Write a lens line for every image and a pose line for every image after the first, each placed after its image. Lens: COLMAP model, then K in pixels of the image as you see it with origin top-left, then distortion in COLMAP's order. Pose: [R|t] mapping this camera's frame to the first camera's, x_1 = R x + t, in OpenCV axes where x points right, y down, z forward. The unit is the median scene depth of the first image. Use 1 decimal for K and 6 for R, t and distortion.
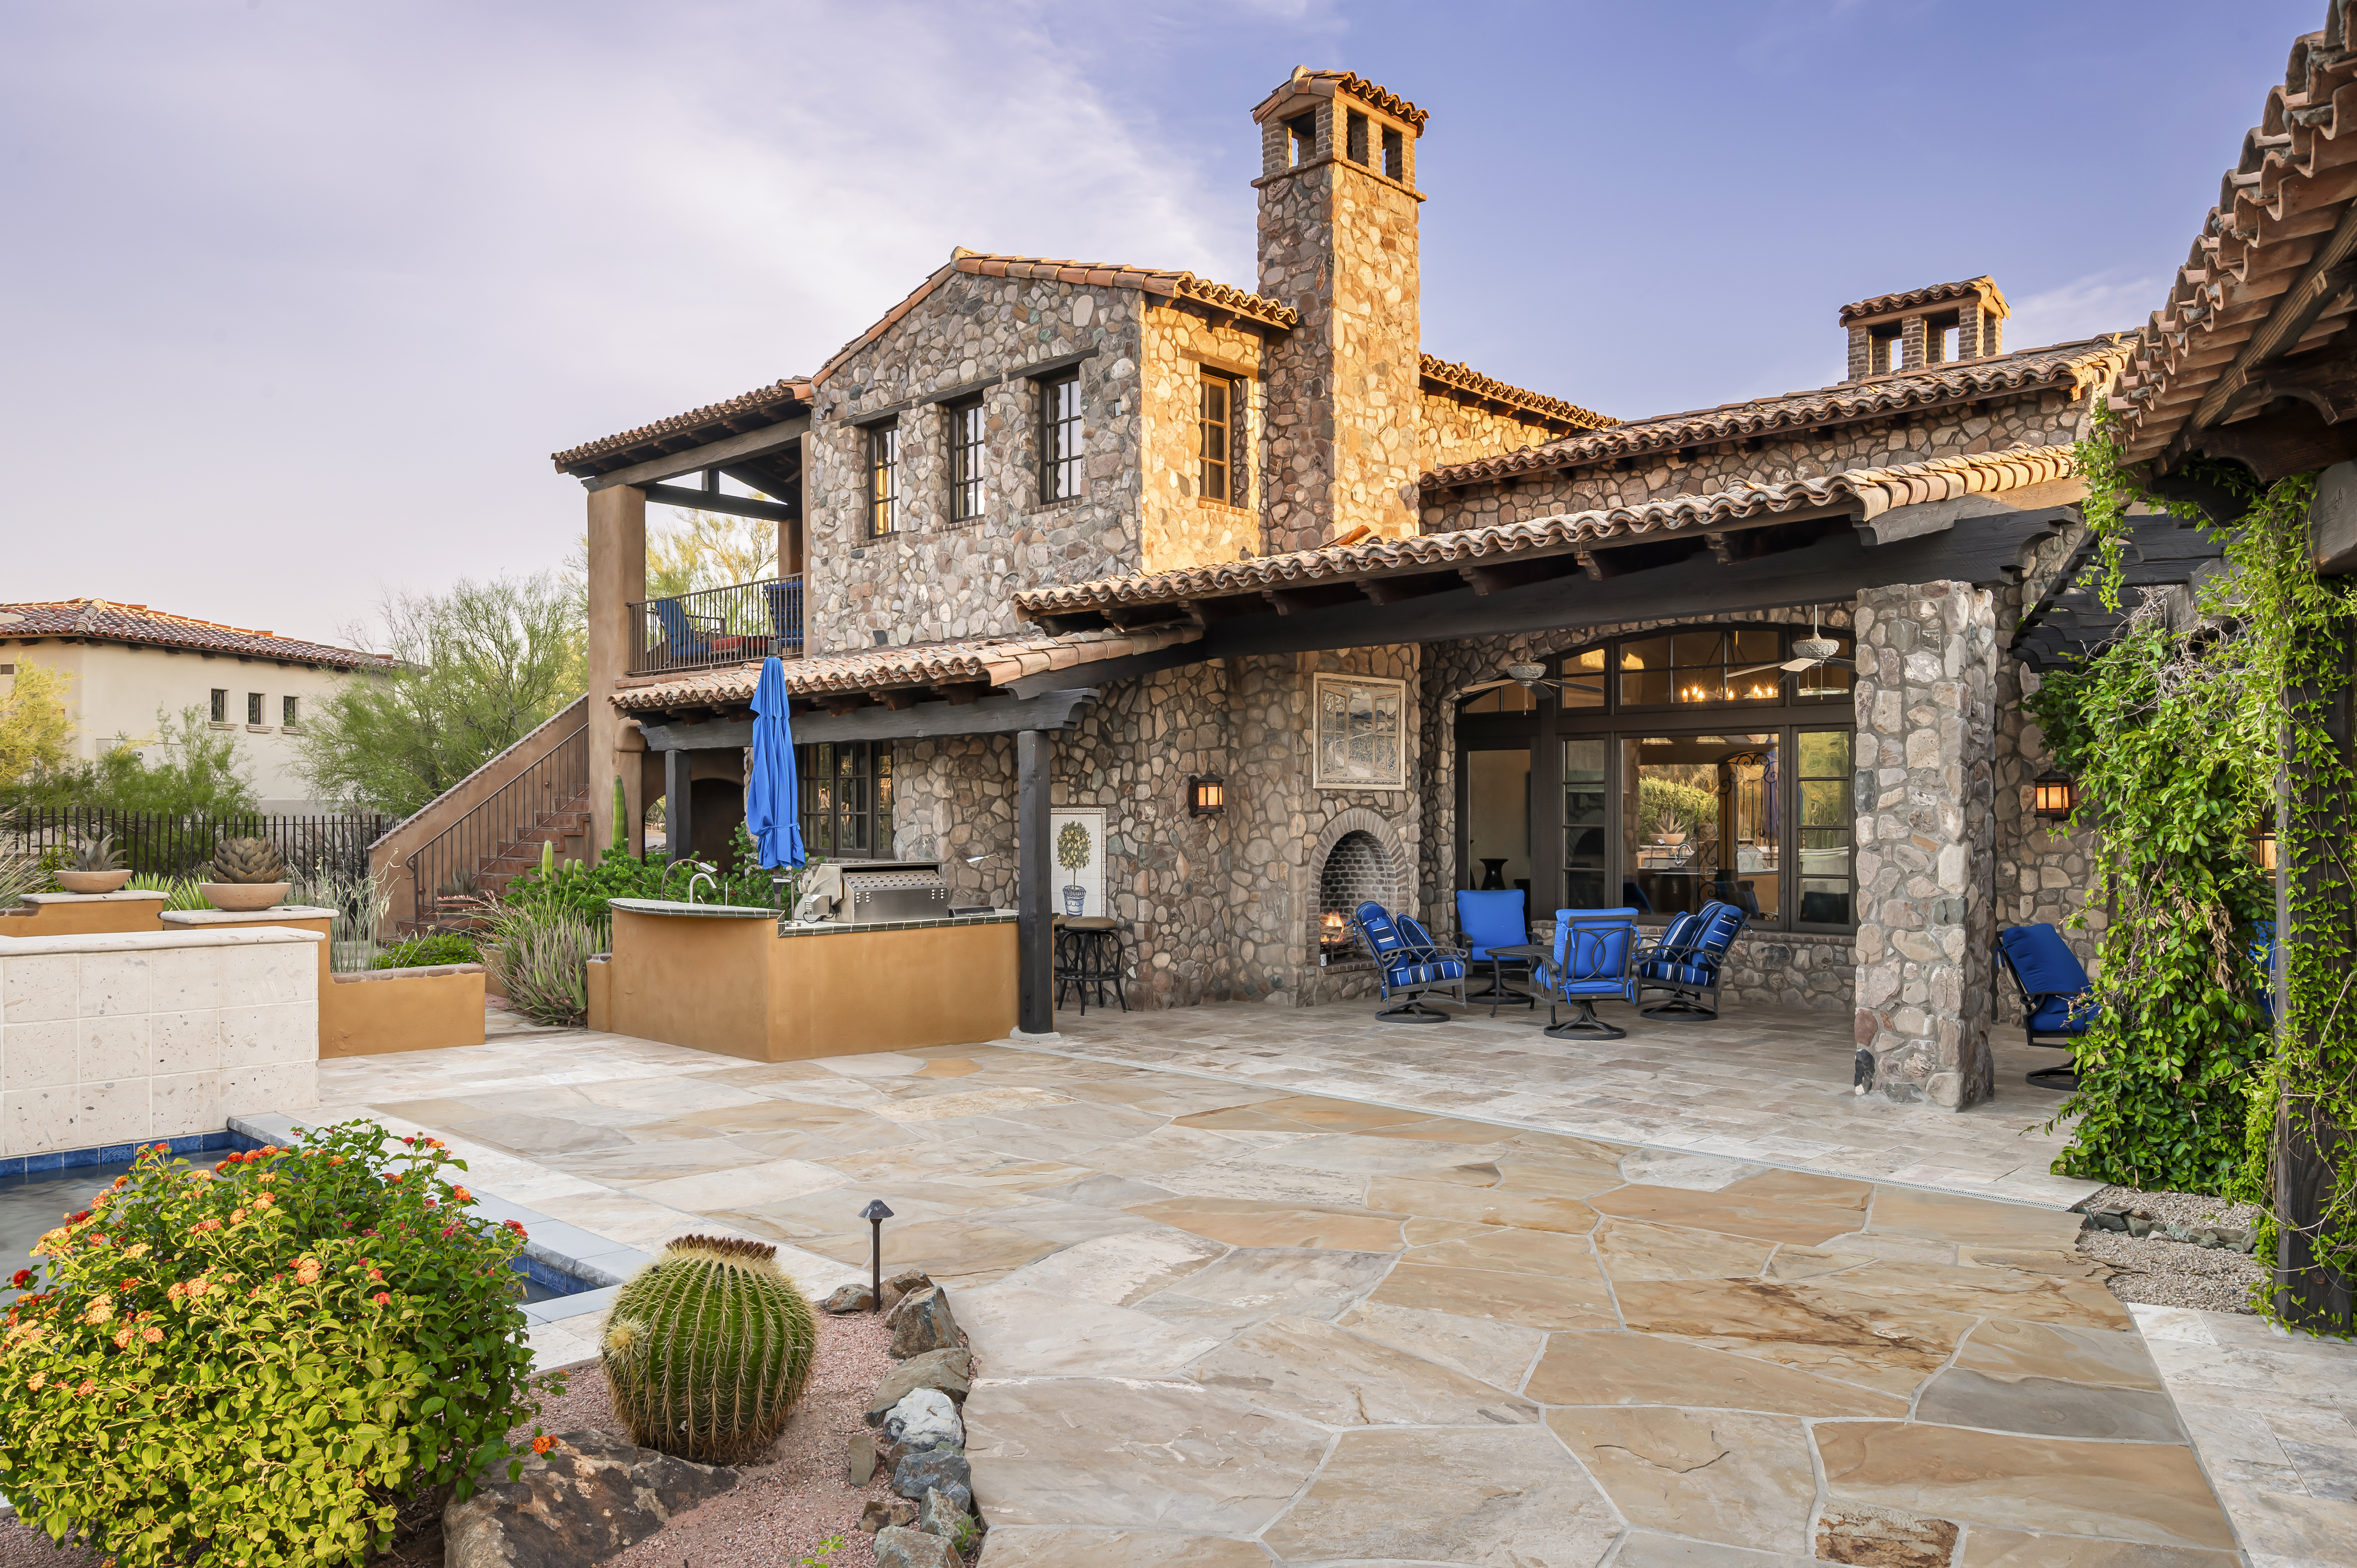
lens RADIAL K [[1613.5, 0, 1177.7], [0, 1613.5, 790.7], [0, 0, 1]] dist [0.000492, -0.000083]
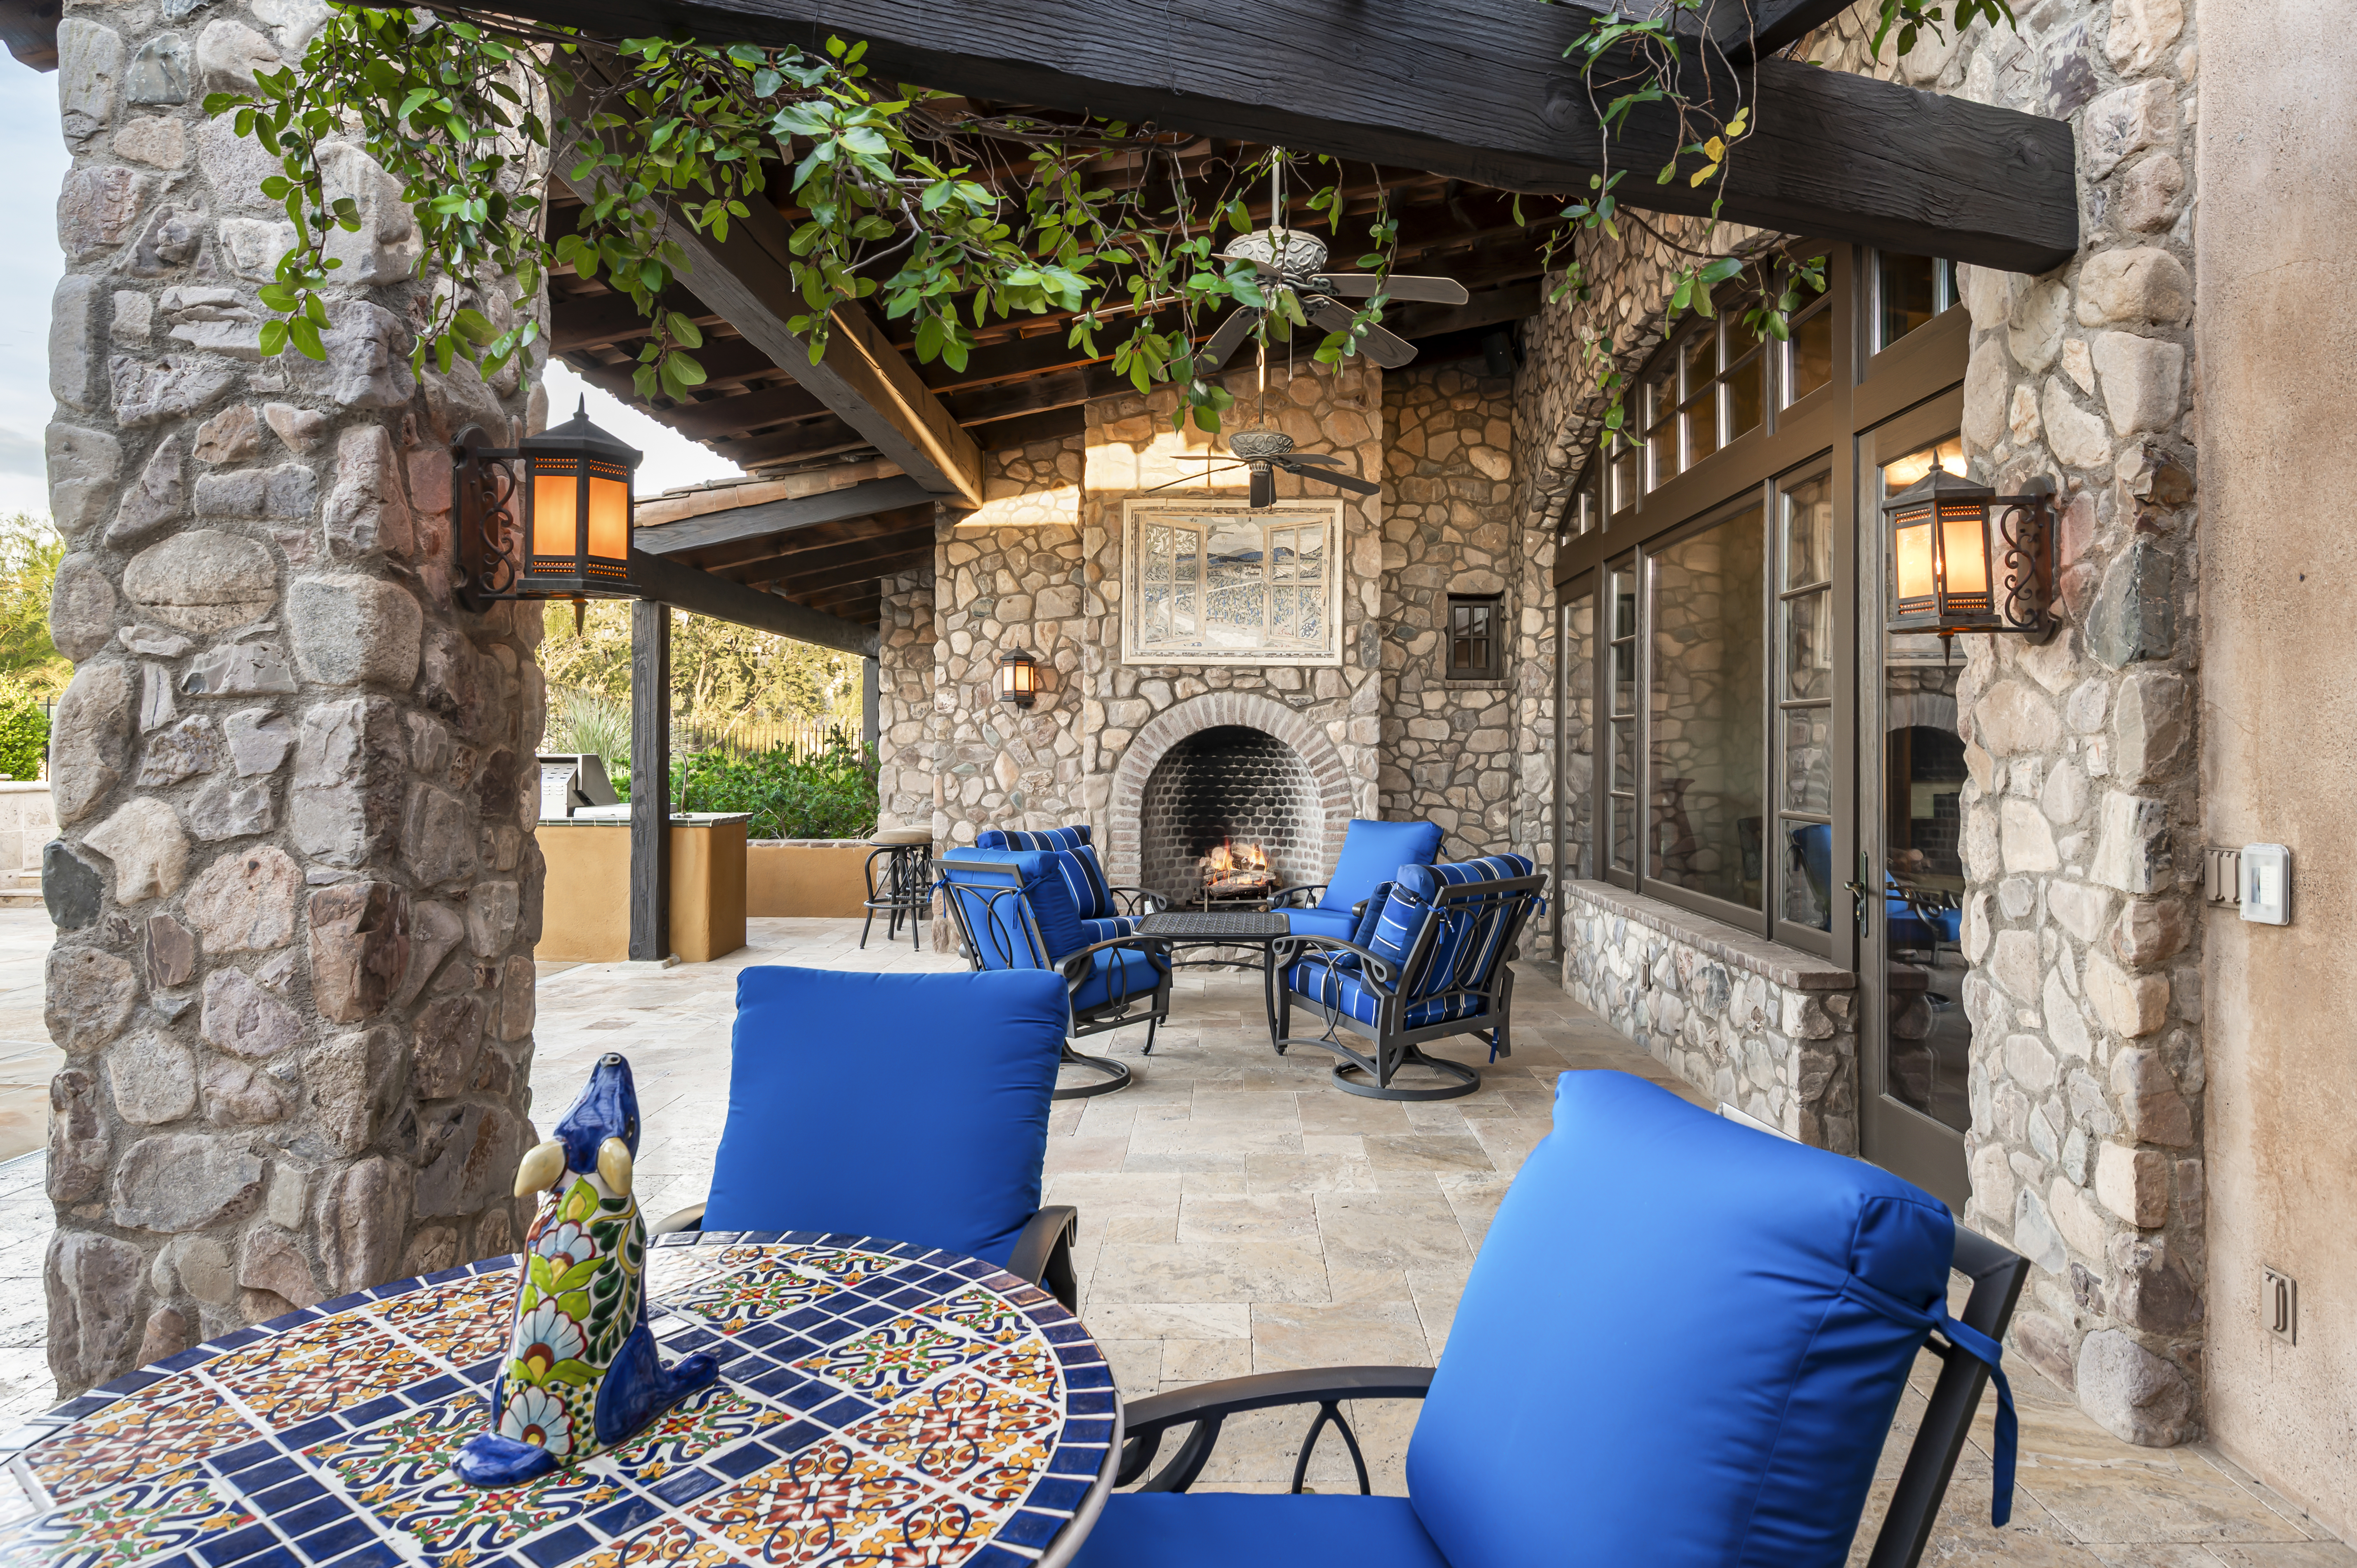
lens RADIAL K [[1331.4, 0, 1225.6], [0, 1331.4, 713.4], [0, 0, 1]] dist [0.000592, 0.000506]
pose [[0.697573, -0.014746, -0.716362, 0.528860], [0.003592, 0.999848, -0.017083, 0.030062], [0.716505, 0.009344, 0.697519, 0.623466]]
